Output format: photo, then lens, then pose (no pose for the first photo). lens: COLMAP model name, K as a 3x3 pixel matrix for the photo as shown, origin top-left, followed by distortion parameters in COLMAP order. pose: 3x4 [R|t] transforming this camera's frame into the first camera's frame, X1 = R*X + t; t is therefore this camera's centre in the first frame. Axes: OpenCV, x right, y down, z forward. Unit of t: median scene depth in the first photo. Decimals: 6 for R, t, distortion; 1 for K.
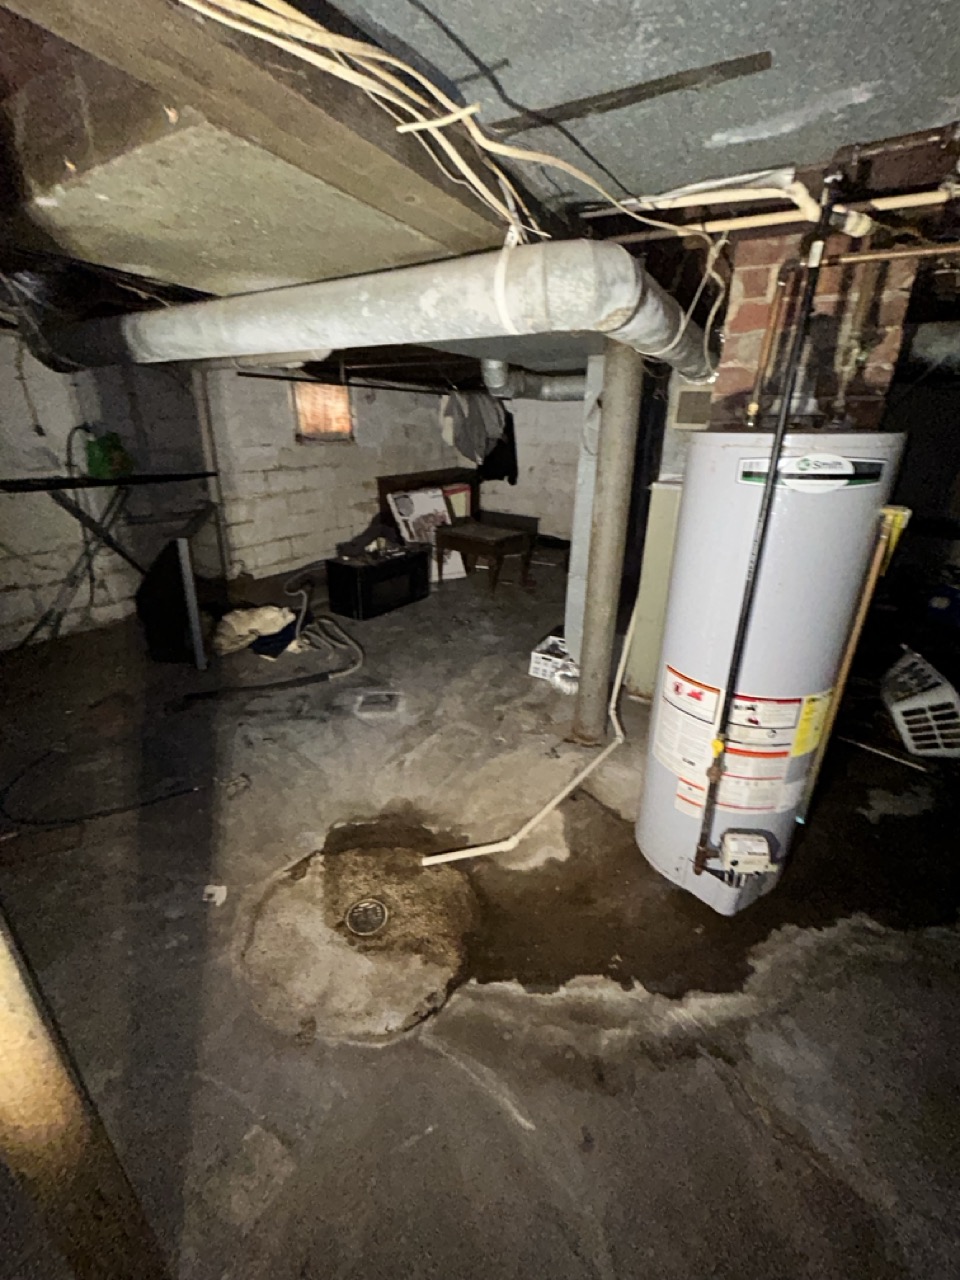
lens RADIAL K [[517.4, 0, 480.7], [0, 517.4, 639.0], [0, 0, 1]] dist [-0.003881, 0.001281]
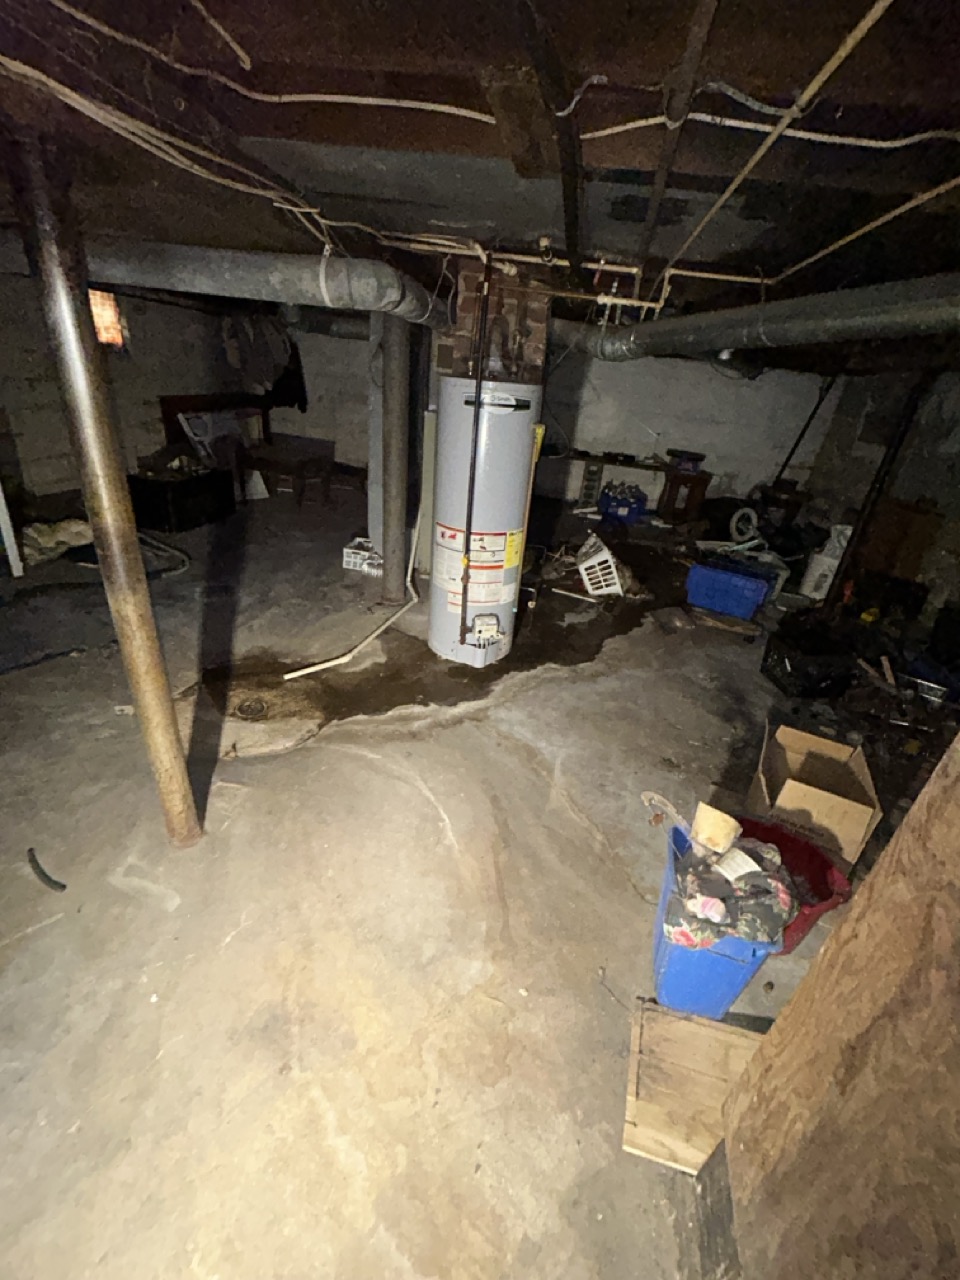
lens RADIAL K [[517.4, 0, 481.1], [0, 517.4, 635.6], [0, 0, 1]] dist [-0.003881, 0.001281]
pose [[0.924702, -0.099041, 0.367584, -0.108100], [0.061370, 0.991718, 0.112824, 0.166777], [-0.375714, -0.081770, 0.923121, -0.435391]]
